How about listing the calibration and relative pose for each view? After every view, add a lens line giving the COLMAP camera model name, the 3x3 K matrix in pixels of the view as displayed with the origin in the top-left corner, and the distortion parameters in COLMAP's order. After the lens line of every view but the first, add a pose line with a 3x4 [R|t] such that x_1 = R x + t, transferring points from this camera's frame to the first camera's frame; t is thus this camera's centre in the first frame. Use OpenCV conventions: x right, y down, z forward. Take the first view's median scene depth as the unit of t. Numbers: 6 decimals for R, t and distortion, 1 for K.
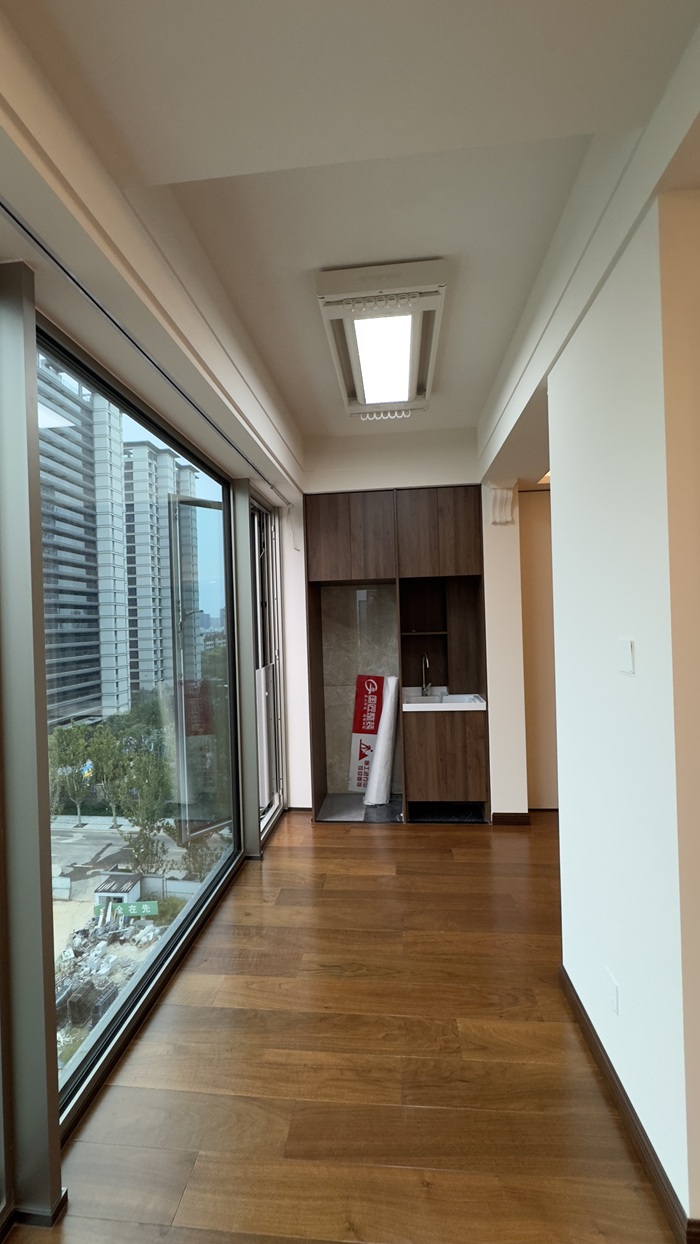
lens RADIAL K [[491.2, 0, 353.1], [0, 491.2, 627.6], [0, 0, 1]] dist [-0.006658, -0.000305]
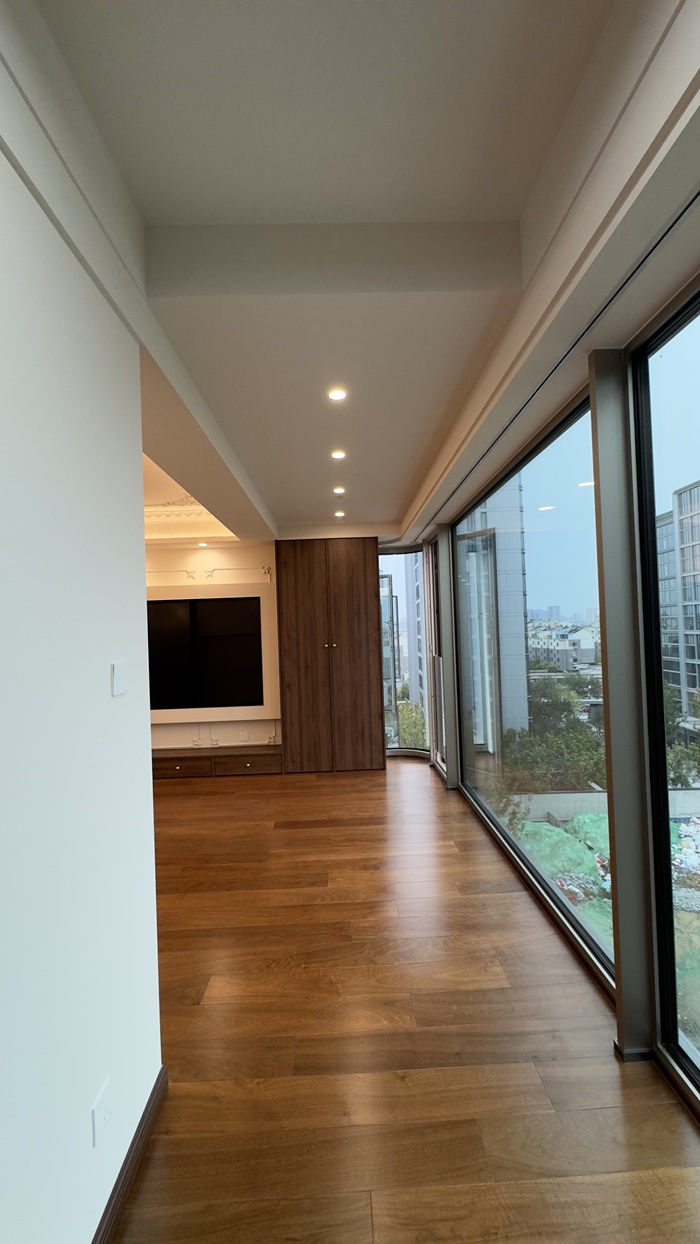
lens RADIAL K [[491.2, 0, 355.7], [0, 491.2, 616.1], [0, 0, 1]] dist [-0.006658, -0.000305]
pose [[-0.990147, 0.062861, -0.125130, 0.176830], [0.066380, 0.997502, -0.024151, -0.013691], [0.123300, -0.032219, -0.991846, 1.964261]]
